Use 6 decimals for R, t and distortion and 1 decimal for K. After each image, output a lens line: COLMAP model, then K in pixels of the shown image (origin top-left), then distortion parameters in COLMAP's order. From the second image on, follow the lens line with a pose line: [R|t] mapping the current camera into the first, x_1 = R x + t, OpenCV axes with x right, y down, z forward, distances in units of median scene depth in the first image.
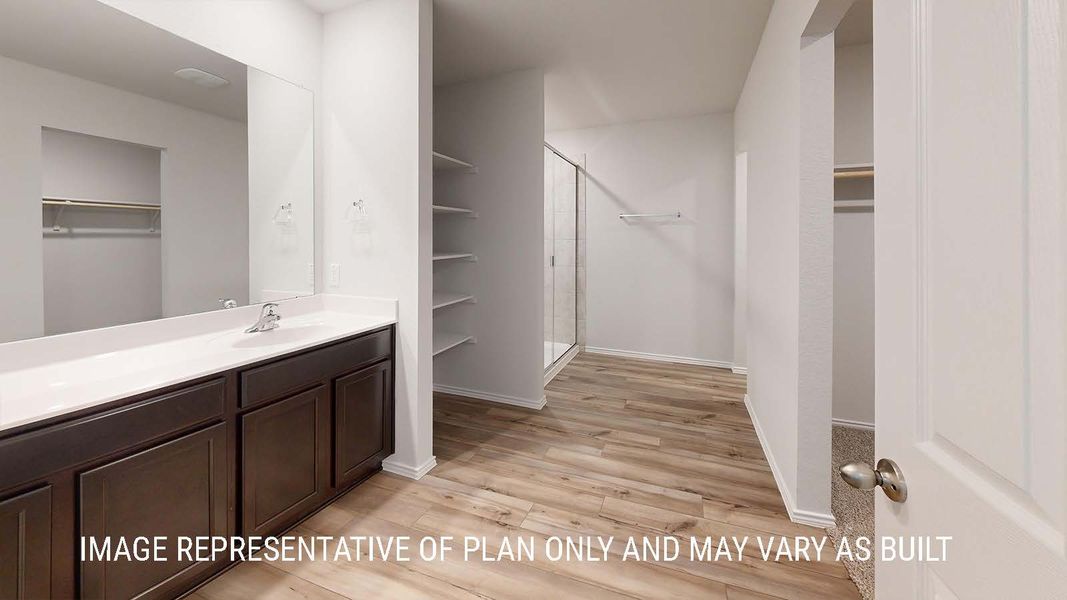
lens RADIAL K [[448.0, 0, 533.5], [0, 448.0, 300.0], [0, 0, 1]] dist [-0.001601, -0.000141]
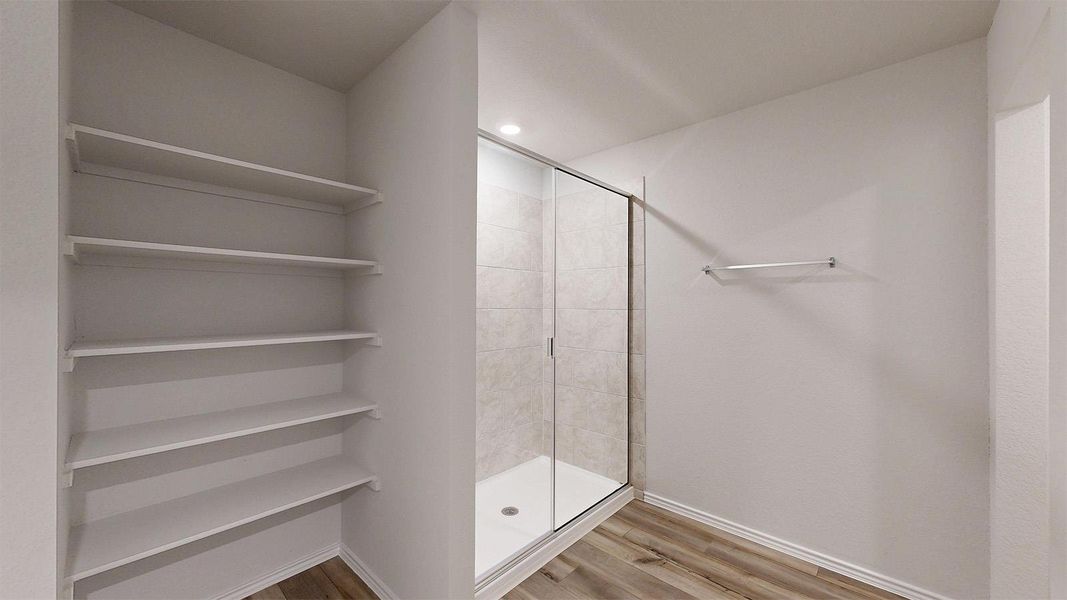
lens RADIAL K [[393.3, 0, 533.5], [0, 393.3, 300.0], [0, 0, 1]] dist [0.000209, 0.000310]
pose [[0.912024, -0.004708, -0.410110, 0.199190], [-0.058714, 0.988136, -0.141914, -0.063092], [0.405913, 0.153509, 0.900927, 0.452908]]
